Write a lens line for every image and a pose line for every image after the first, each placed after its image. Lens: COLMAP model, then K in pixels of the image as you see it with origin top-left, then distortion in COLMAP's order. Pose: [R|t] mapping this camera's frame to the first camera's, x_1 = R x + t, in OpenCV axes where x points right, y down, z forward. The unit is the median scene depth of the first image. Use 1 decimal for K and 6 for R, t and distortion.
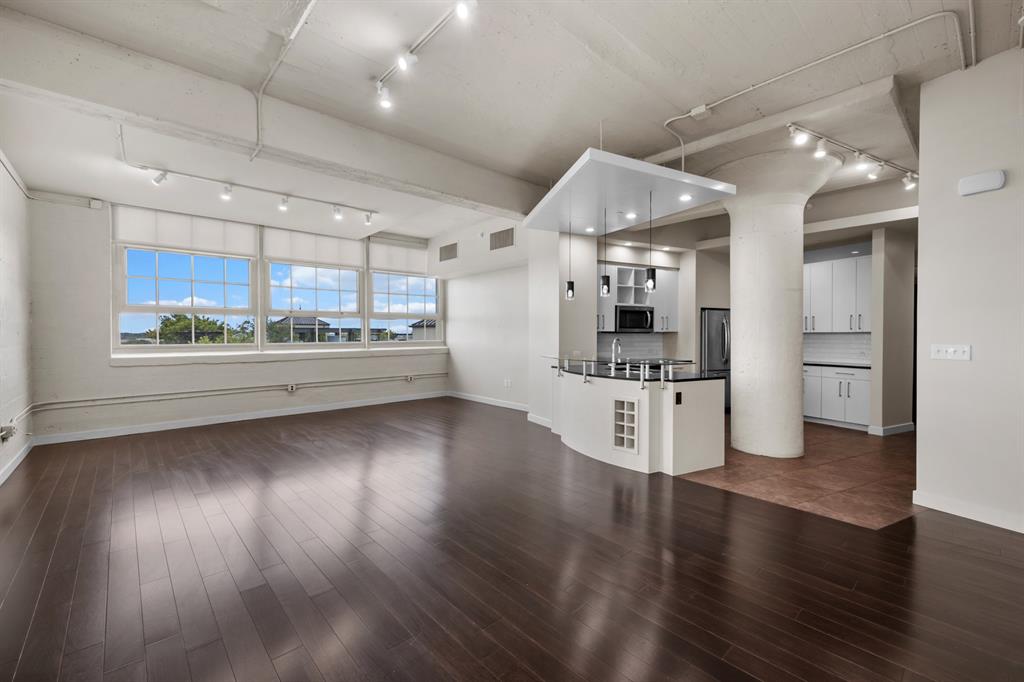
lens RADIAL K [[430.2, 0, 496.0], [0, 430.2, 339.2], [0, 0, 1]] dist [-0.001530, -0.000105]
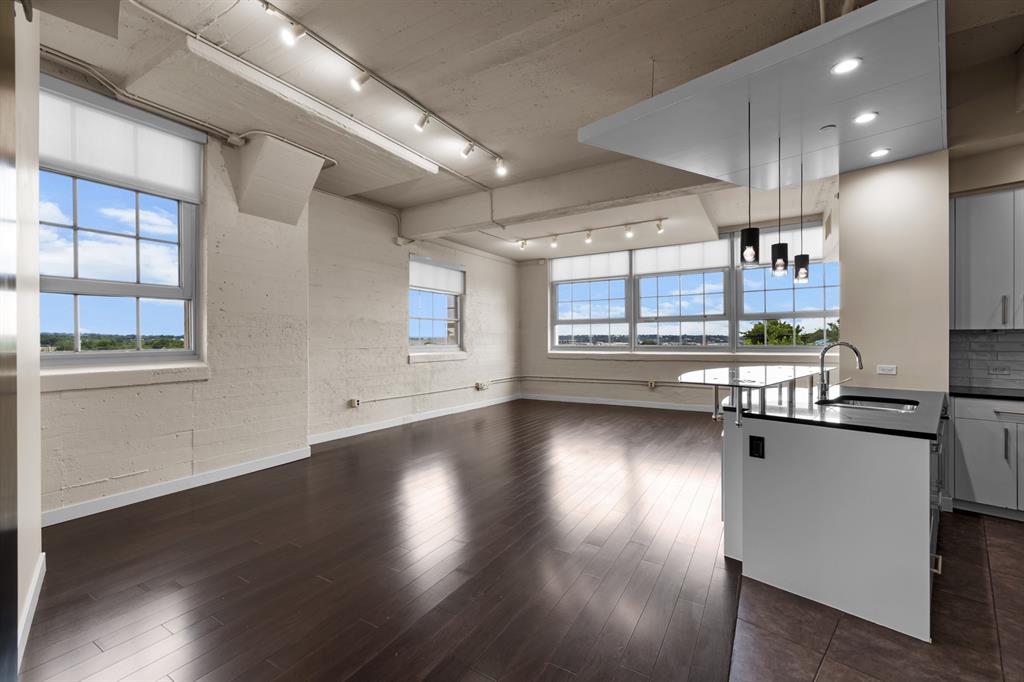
lens RADIAL K [[427.3, 0, 508.0], [0, 427.3, 339.2], [0, 0, 1]] dist [0.001013, 0.000151]
pose [[0.295672, -0.001276, -0.955289, 0.624280], [-0.005381, 0.999981, -0.003001, -0.002921], [0.955274, 0.006027, 0.295660, 0.366118]]
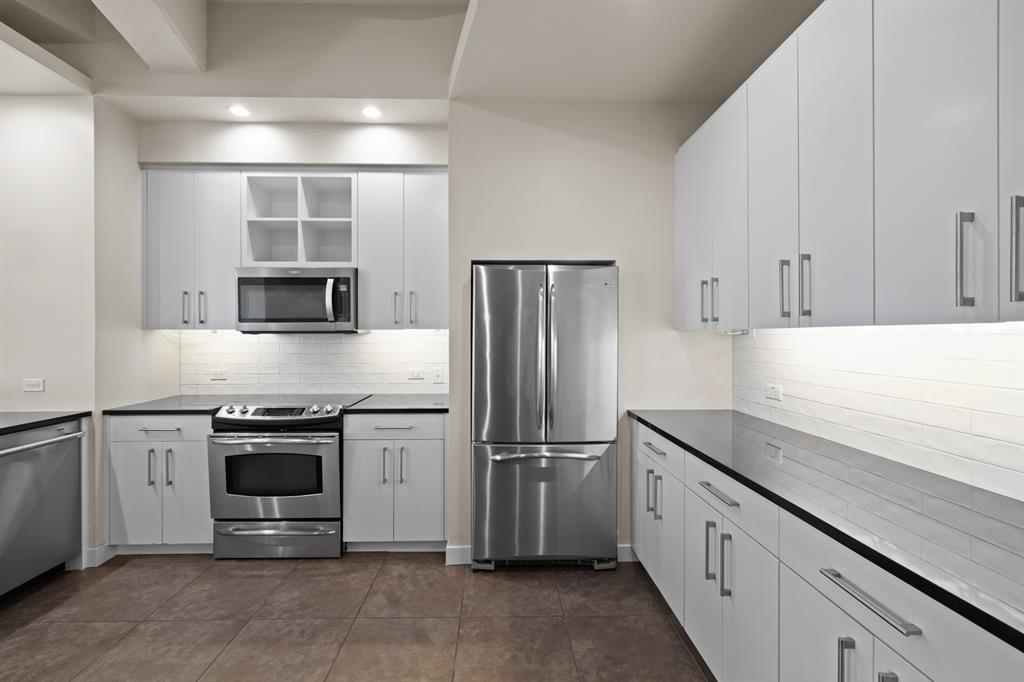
lens RADIAL K [[435.0, 0, 503.3], [0, 435.0, 335.4], [0, 0, 1]] dist [0.001178, 0.000062]
pose [[0.902986, -0.001379, -0.429668, 0.823920], [-0.001756, 0.999975, -0.006901, -0.012573], [0.429667, 0.006986, 0.902961, 0.869157]]
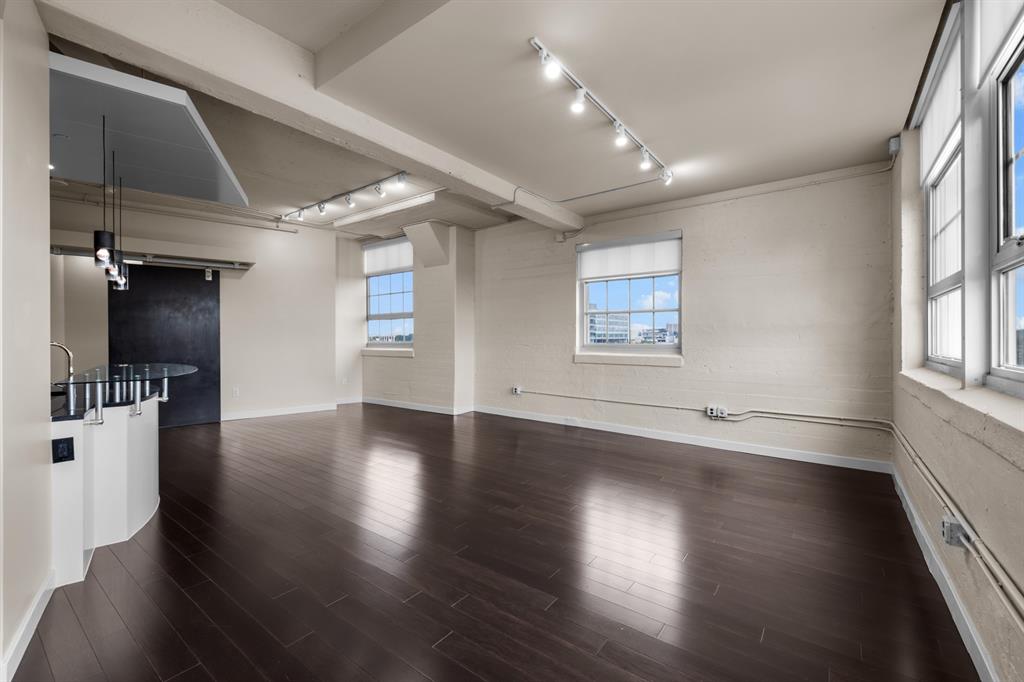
lens RADIAL K [[435.0, 0, 503.3], [0, 435.0, 335.4], [0, 0, 1]] dist [0.001178, 0.000062]
pose [[-0.981427, -0.001474, -0.191832, -0.182822], [-0.002533, 0.999983, 0.005278, -0.014728], [0.191821, 0.005666, -0.981413, 1.520747]]
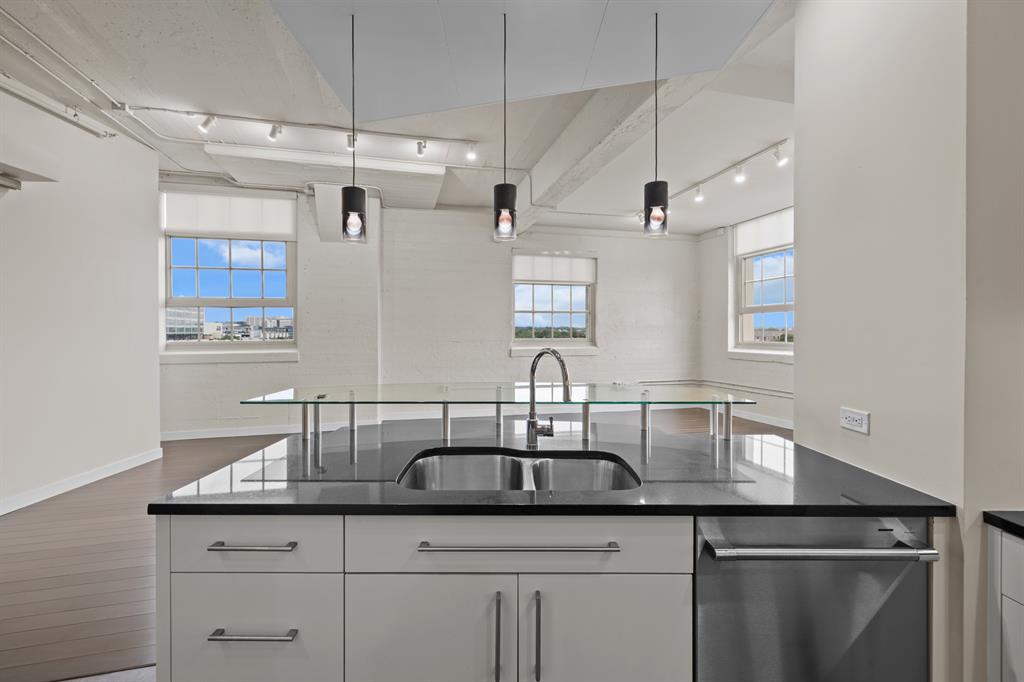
lens RADIAL K [[437.2, 0, 509.2], [0, 437.2, 332.1], [0, 0, 1]] dist [-0.001931, -0.000412]
pose [[-0.451334, 0.001840, -0.892353, 0.514140], [-0.007156, 0.999958, 0.005682, -0.014515], [0.892327, 0.008950, -0.451302, 1.000705]]
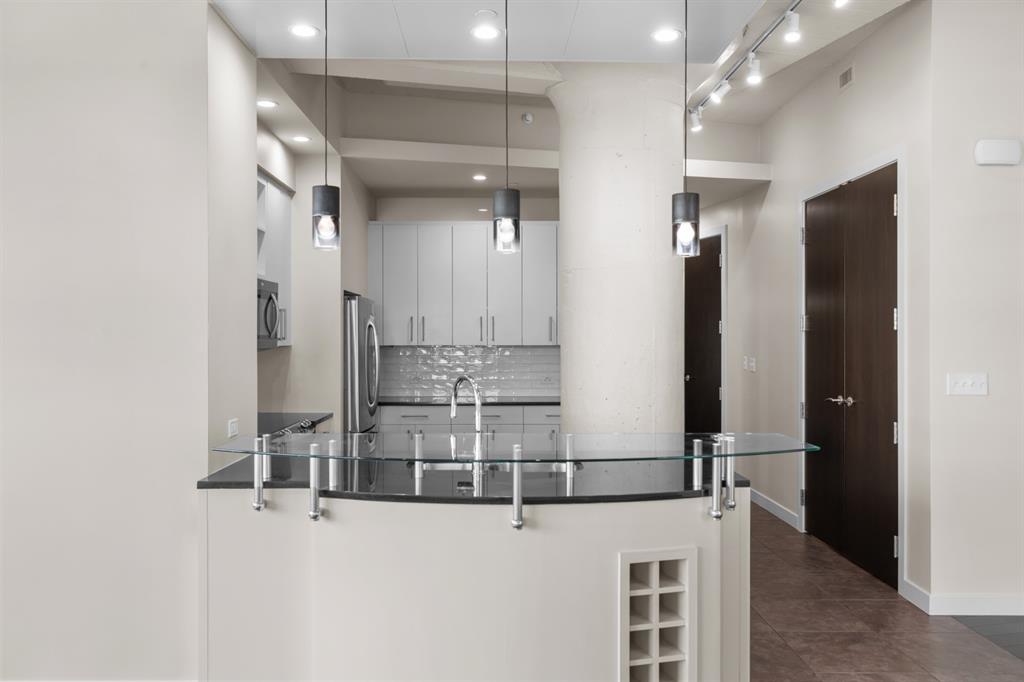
lens RADIAL K [[833.3, 0, 508.7], [0, 833.3, 343.0], [0, 0, 1]] dist [-0.006782, -0.005178]
pose [[0.428243, -0.006812, 0.903638, -0.273634], [0.008133, 0.999960, 0.003683, -0.027486], [-0.903627, 0.005772, 0.428281, 0.618127]]
